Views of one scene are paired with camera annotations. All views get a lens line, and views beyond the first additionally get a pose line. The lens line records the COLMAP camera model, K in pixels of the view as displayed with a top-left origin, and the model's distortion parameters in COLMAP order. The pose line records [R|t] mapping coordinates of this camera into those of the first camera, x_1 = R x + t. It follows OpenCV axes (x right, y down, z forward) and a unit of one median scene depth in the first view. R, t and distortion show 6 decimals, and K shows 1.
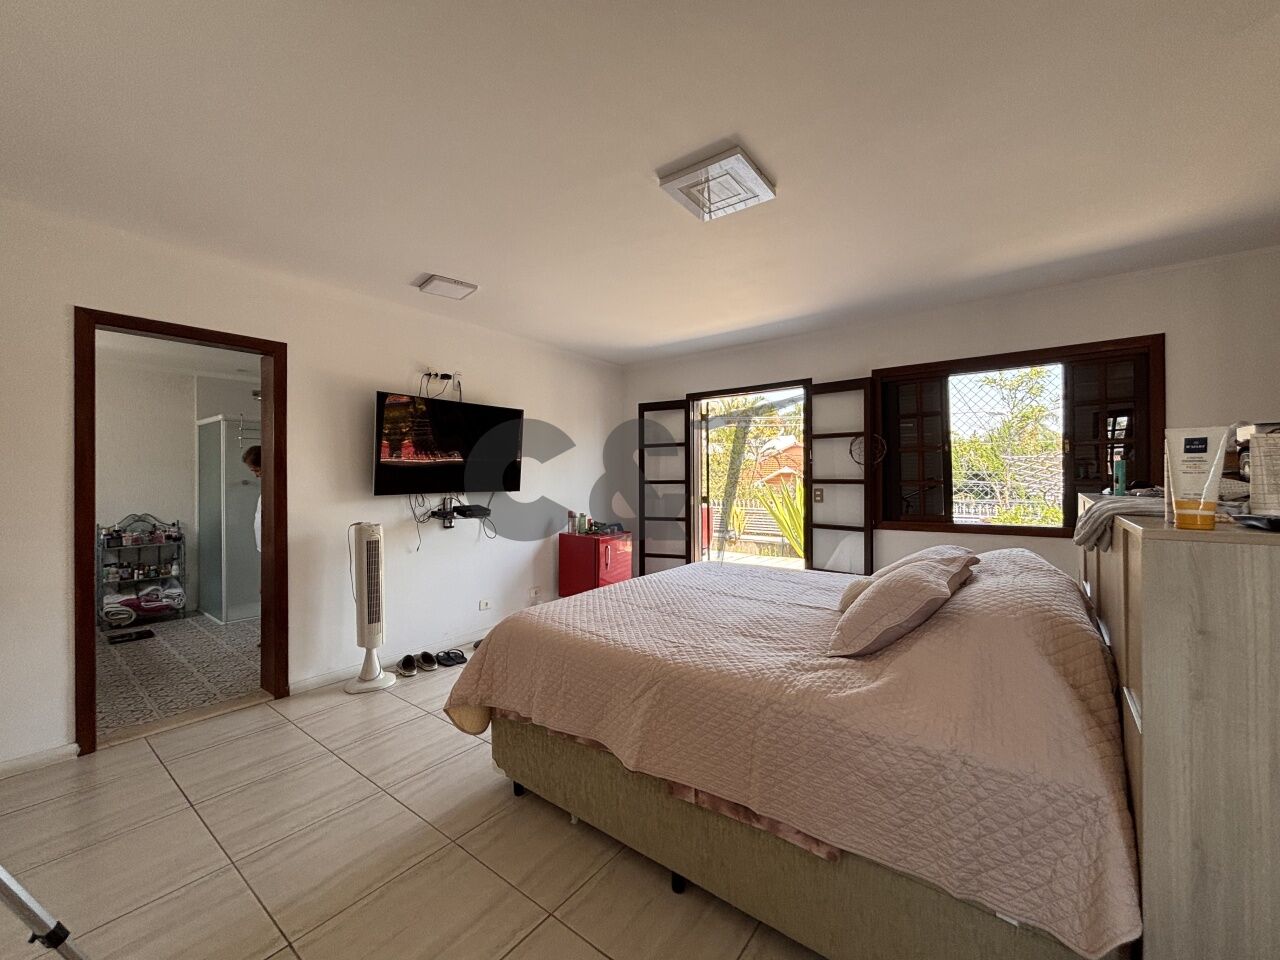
lens RADIAL K [[516.5, 0, 652.3], [0, 516.5, 477.1], [0, 0, 1]] dist [0.002519, -0.001089]
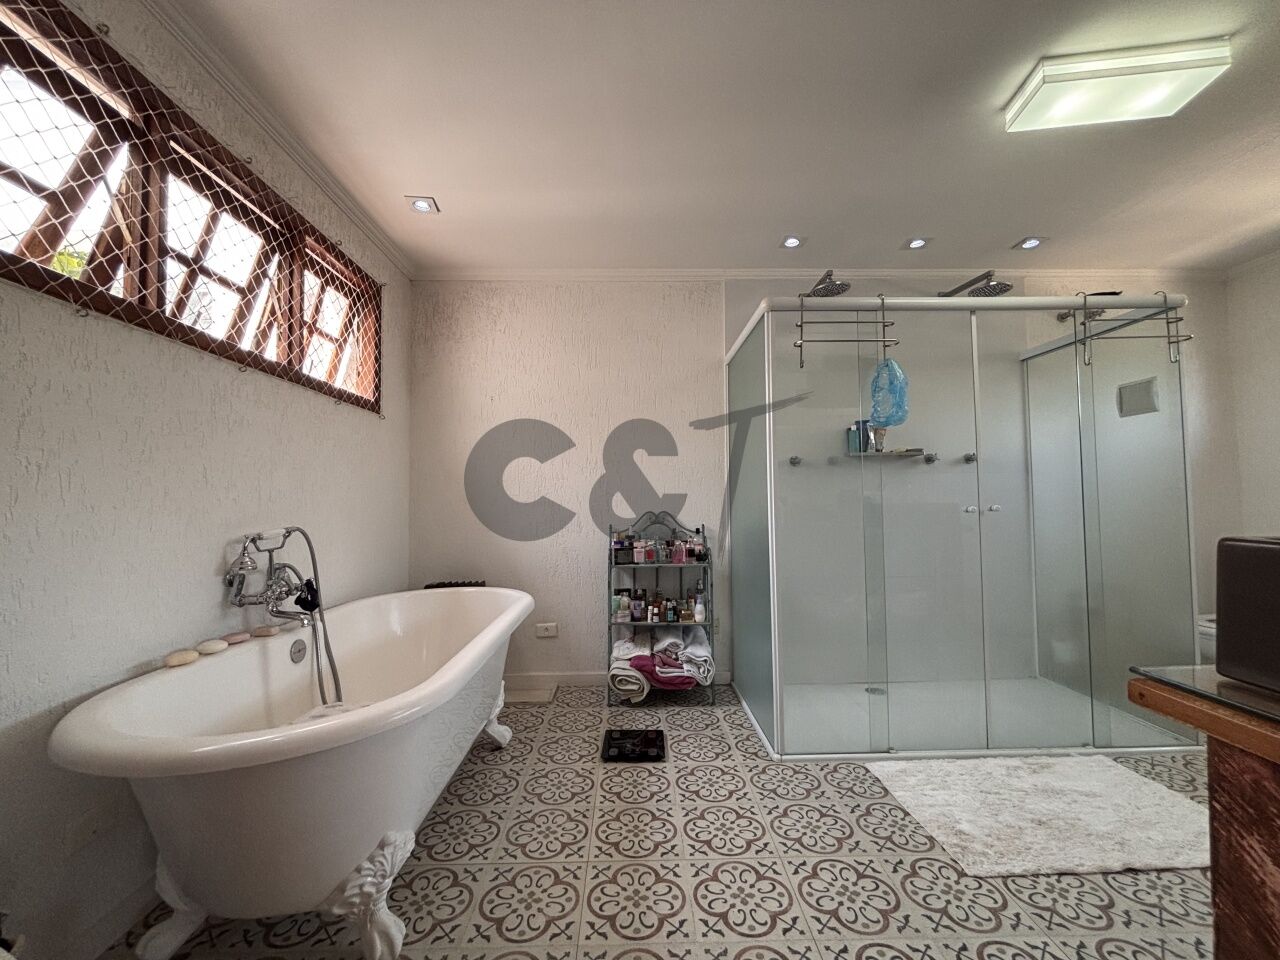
lens RADIAL K [[516.5, 0, 639.7], [0, 516.5, 480.2], [0, 0, 1]] dist [0.002519, -0.001089]
pose [[0.630064, -0.036051, -0.775706, -0.537798], [0.006429, 0.999130, -0.041214, 0.060840], [0.776517, 0.020980, 0.629747, 0.608963]]
